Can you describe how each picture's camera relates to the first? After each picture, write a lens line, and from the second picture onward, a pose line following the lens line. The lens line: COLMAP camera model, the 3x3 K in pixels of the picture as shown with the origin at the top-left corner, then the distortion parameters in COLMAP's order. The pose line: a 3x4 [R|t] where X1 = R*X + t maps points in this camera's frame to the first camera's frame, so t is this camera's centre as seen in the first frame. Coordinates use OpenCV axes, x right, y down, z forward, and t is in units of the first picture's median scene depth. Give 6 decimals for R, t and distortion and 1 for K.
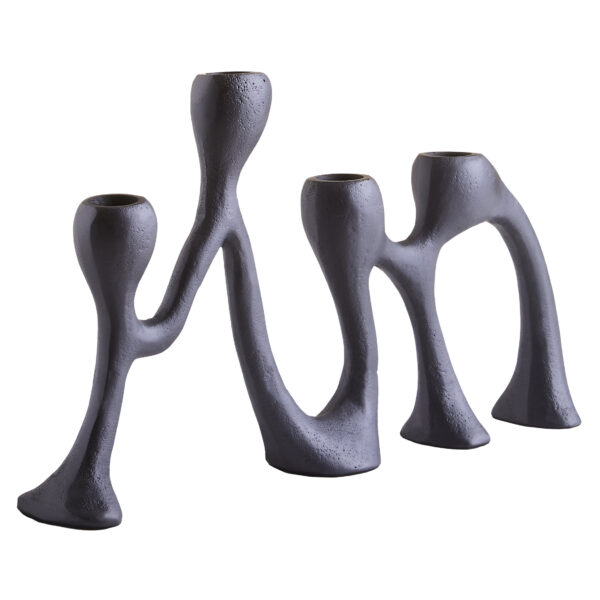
lens RADIAL K [[3031.3, 0, 300.0], [0, 3031.3, 300.0], [0, 0, 1]] dist [-0.344520, -6.239307]
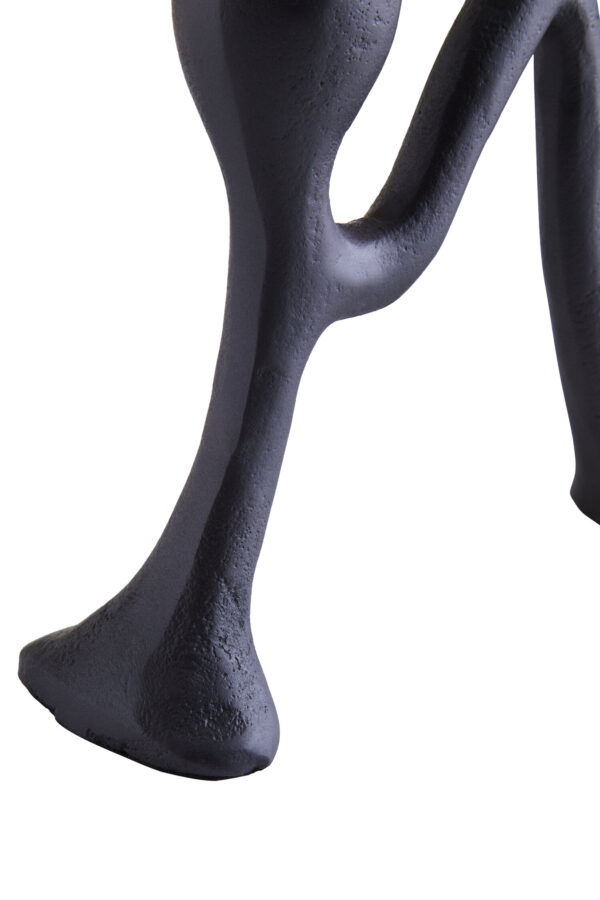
lens RADIAL K [[2156.0, 0, 300.0], [0, 2156.0, 450.0], [0, 0, 1]] dist [0.018140, -0.012323]
pose [[0.999330, 0.036030, -0.006378, -0.055667], [-0.034070, 0.979829, 0.196913, -0.019881], [0.013344, -0.196564, 0.980400, 0.729652]]
